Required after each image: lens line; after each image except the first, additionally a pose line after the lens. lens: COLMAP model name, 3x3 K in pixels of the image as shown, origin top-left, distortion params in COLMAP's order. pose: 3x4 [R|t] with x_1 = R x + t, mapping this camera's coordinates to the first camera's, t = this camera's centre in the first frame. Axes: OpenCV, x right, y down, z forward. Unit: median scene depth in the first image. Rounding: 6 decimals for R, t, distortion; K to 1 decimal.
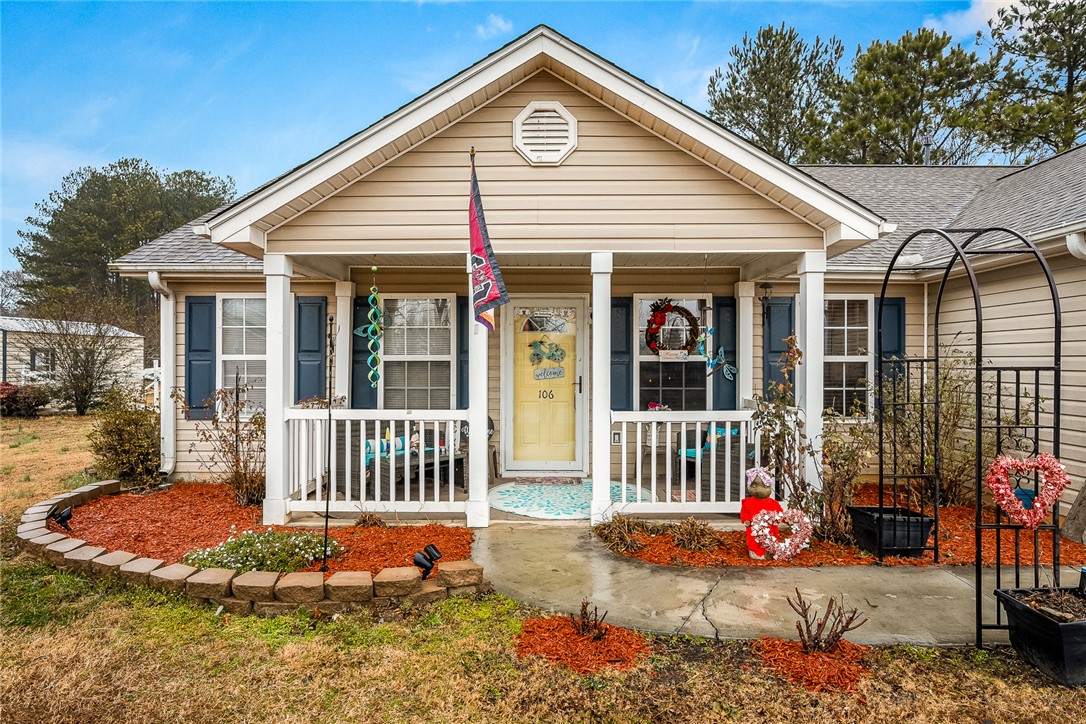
lens RADIAL K [[662.8, 0, 543.0], [0, 662.8, 362.0], [0, 0, 1]] dist [-0.000915, -0.000067]
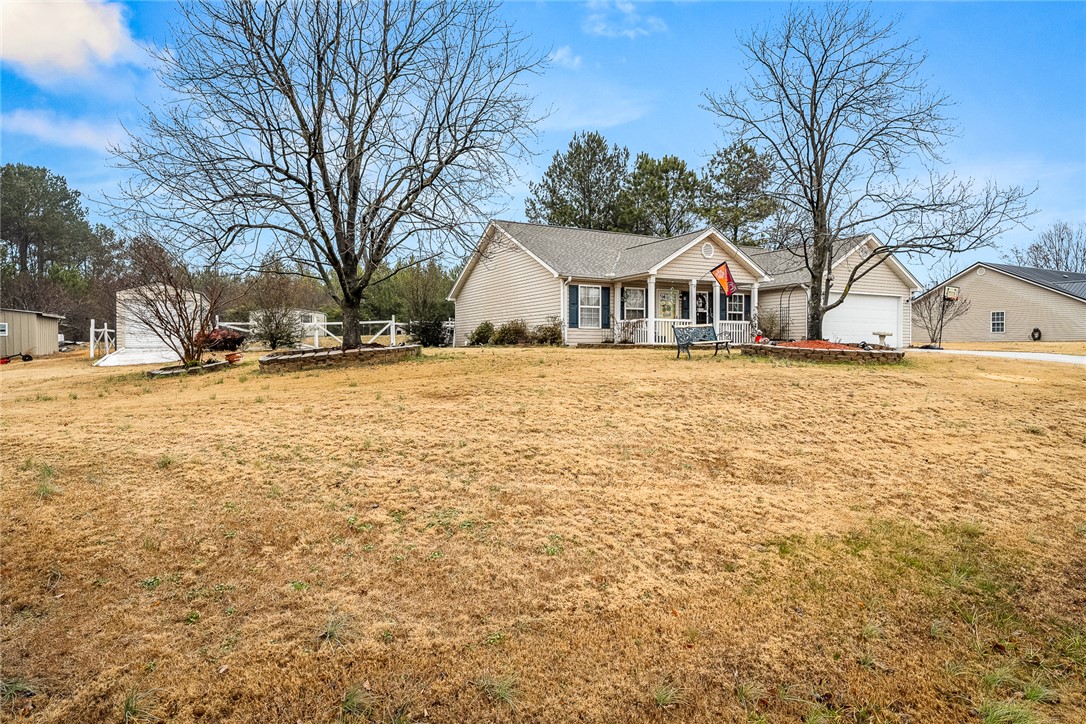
lens RADIAL K [[593.0, 0, 543.0], [0, 593.0, 362.0], [0, 0, 1]] dist [-0.000040, 0.000083]
pose [[0.892797, -0.011521, 0.450311, -1.907497], [0.000136, 0.999680, 0.025305, 0.180659], [-0.450459, -0.022531, 0.892513, -1.333018]]
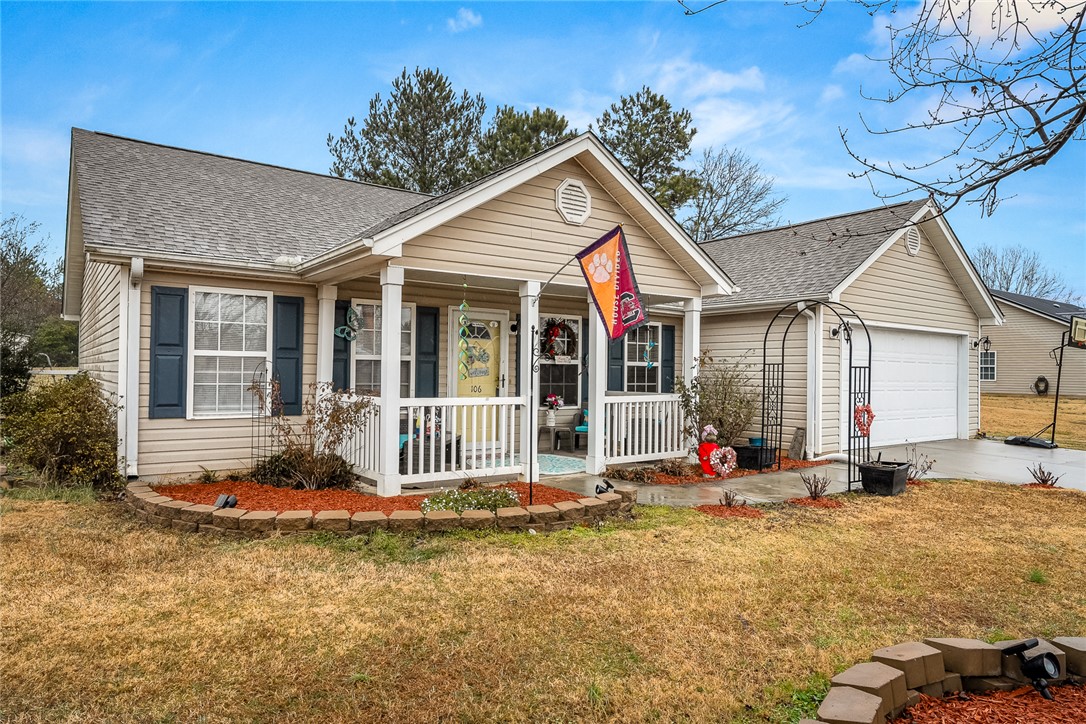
lens RADIAL K [[670.8, 0, 543.0], [0, 670.8, 362.0], [0, 0, 1]] dist [0.000437, -0.000214]
pose [[0.799885, 0.017368, 0.599903, -0.698574], [-0.009794, 0.999826, -0.015886, 0.018124], [-0.600074, 0.006832, 0.799915, -0.087639]]
